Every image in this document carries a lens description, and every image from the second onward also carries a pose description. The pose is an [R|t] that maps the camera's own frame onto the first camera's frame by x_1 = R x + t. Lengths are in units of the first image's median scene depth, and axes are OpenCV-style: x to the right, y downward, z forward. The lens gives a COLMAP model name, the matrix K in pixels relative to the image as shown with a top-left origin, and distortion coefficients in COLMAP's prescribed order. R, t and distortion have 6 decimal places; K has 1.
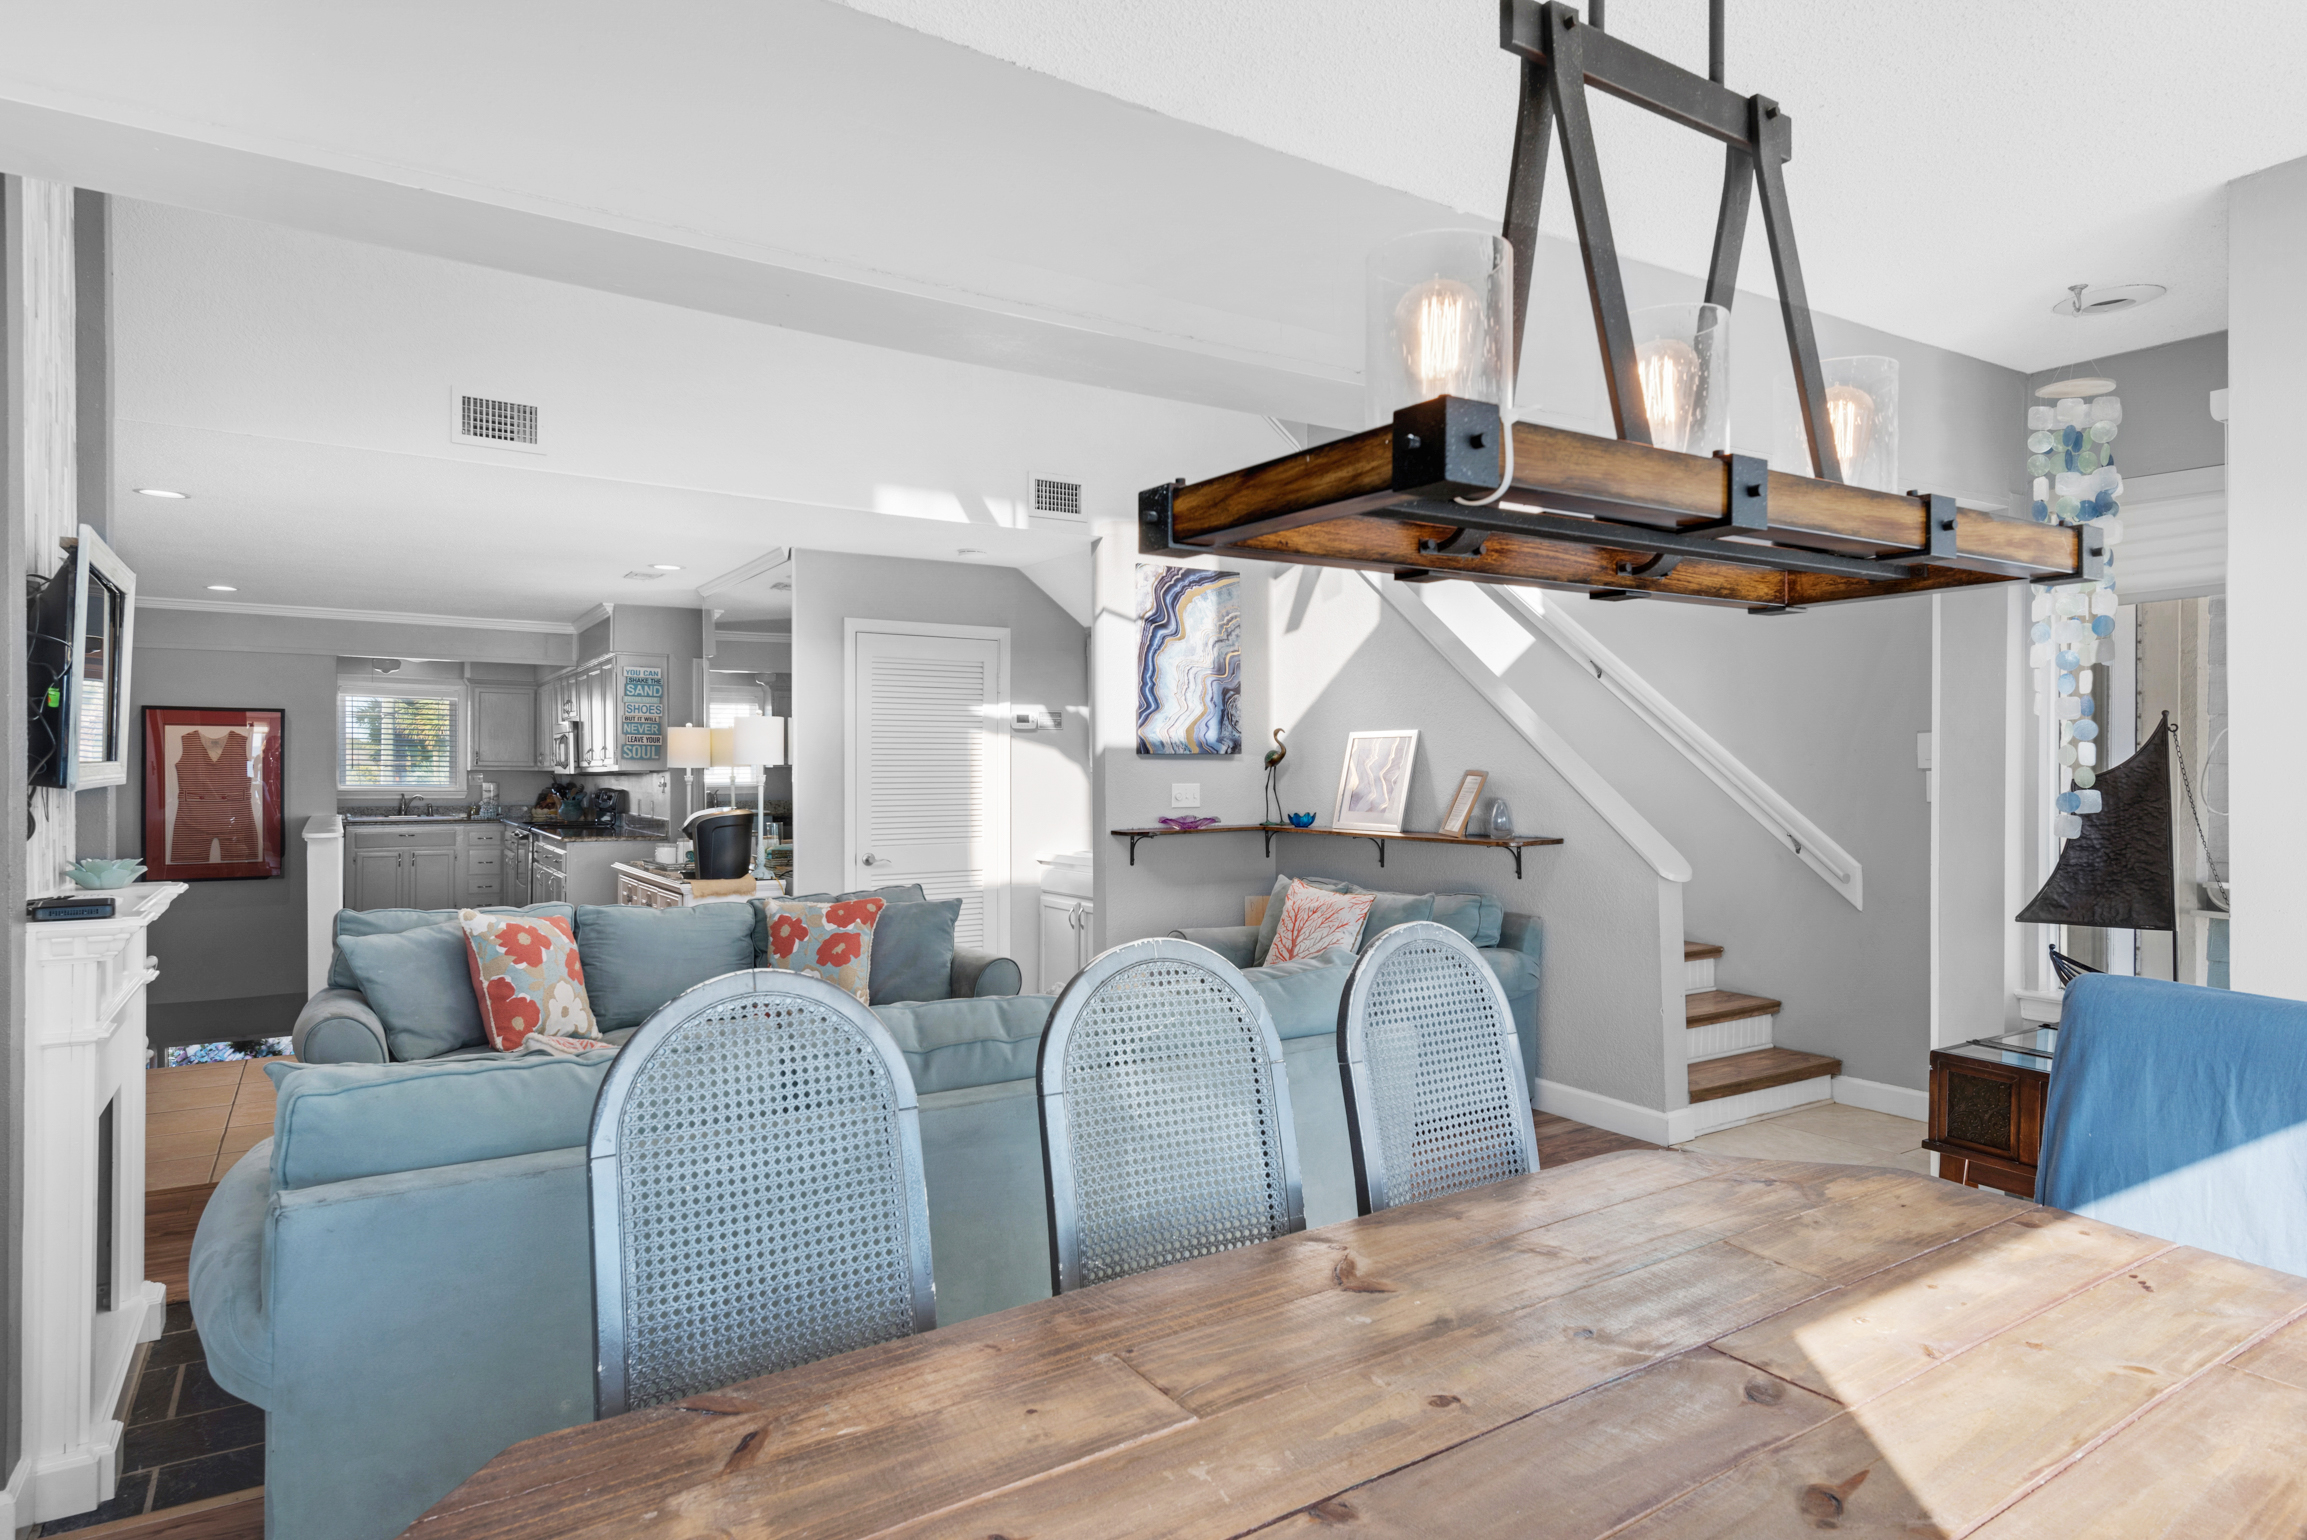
lens RADIAL K [[1252.1, 0, 1149.9], [0, 1252.1, 802.3], [0, 0, 1]] dist [0.048876, -0.000101]
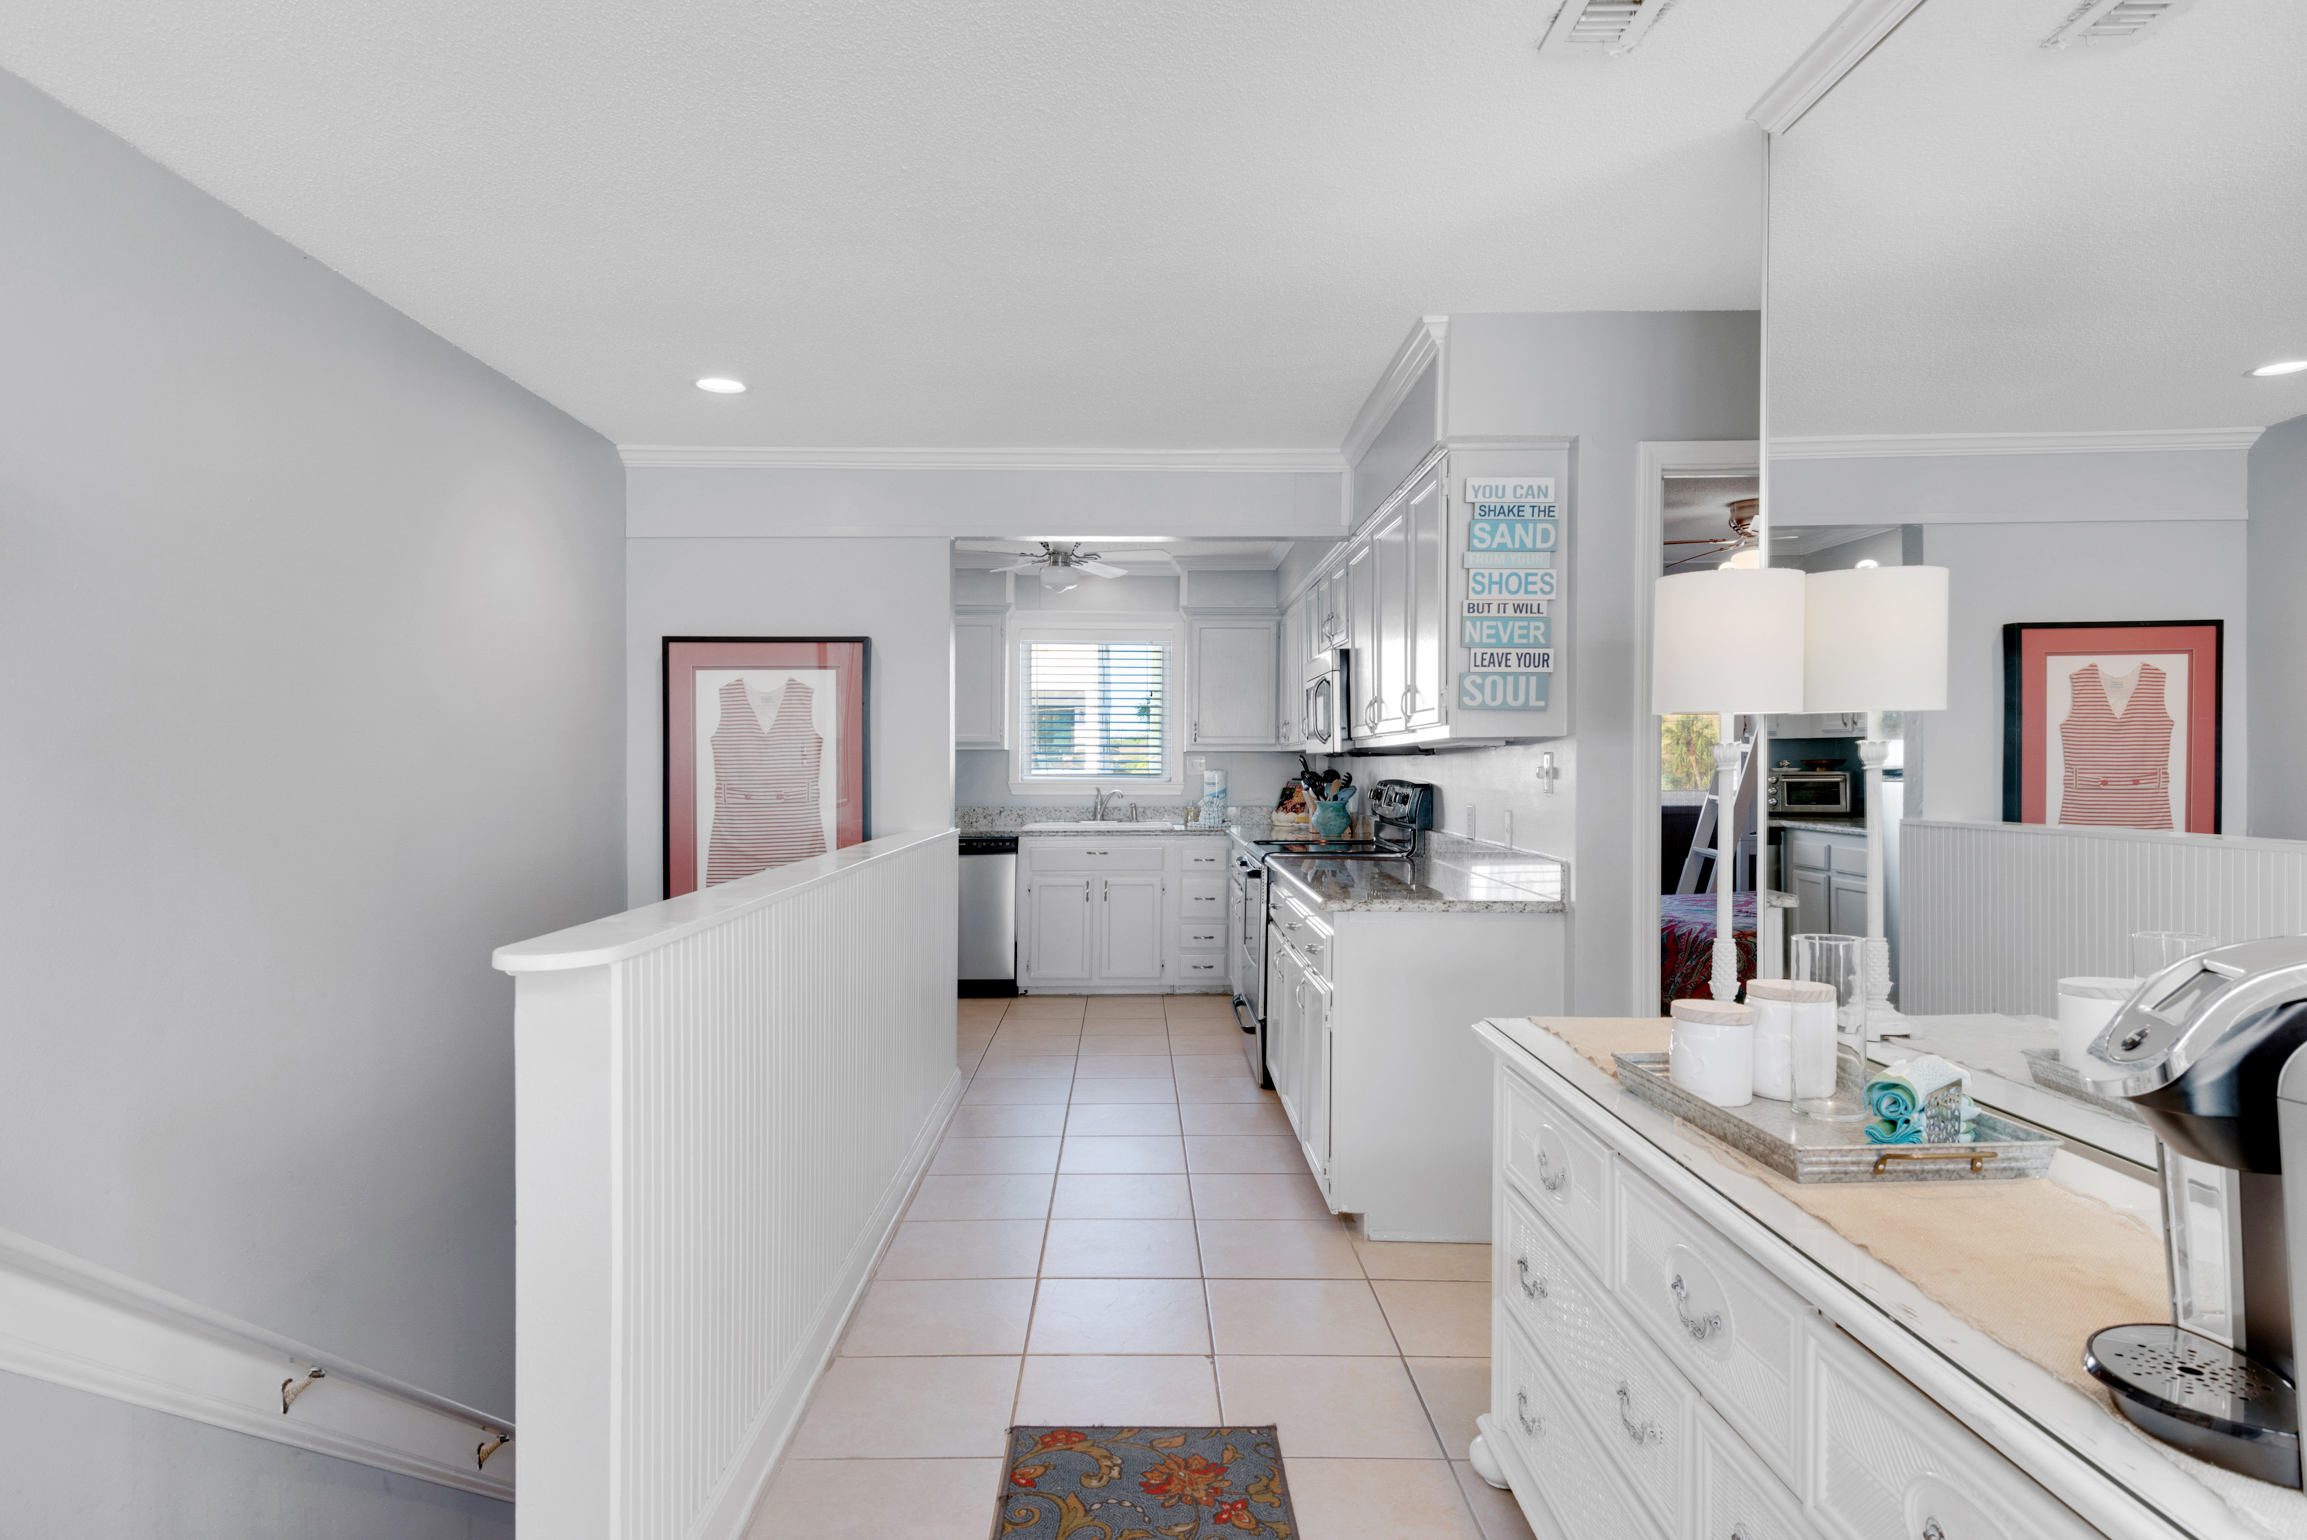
lens RADIAL K [[1252.1, 0, 1149.9], [0, 1252.1, 802.3], [0, 0, 1]] dist [0.048876, -0.000101]
pose [[0.848789, 0.008002, -0.528671, -0.239202], [-0.002484, 0.999935, 0.011147, -0.007159], [0.528726, -0.008148, 0.848754, 0.500325]]
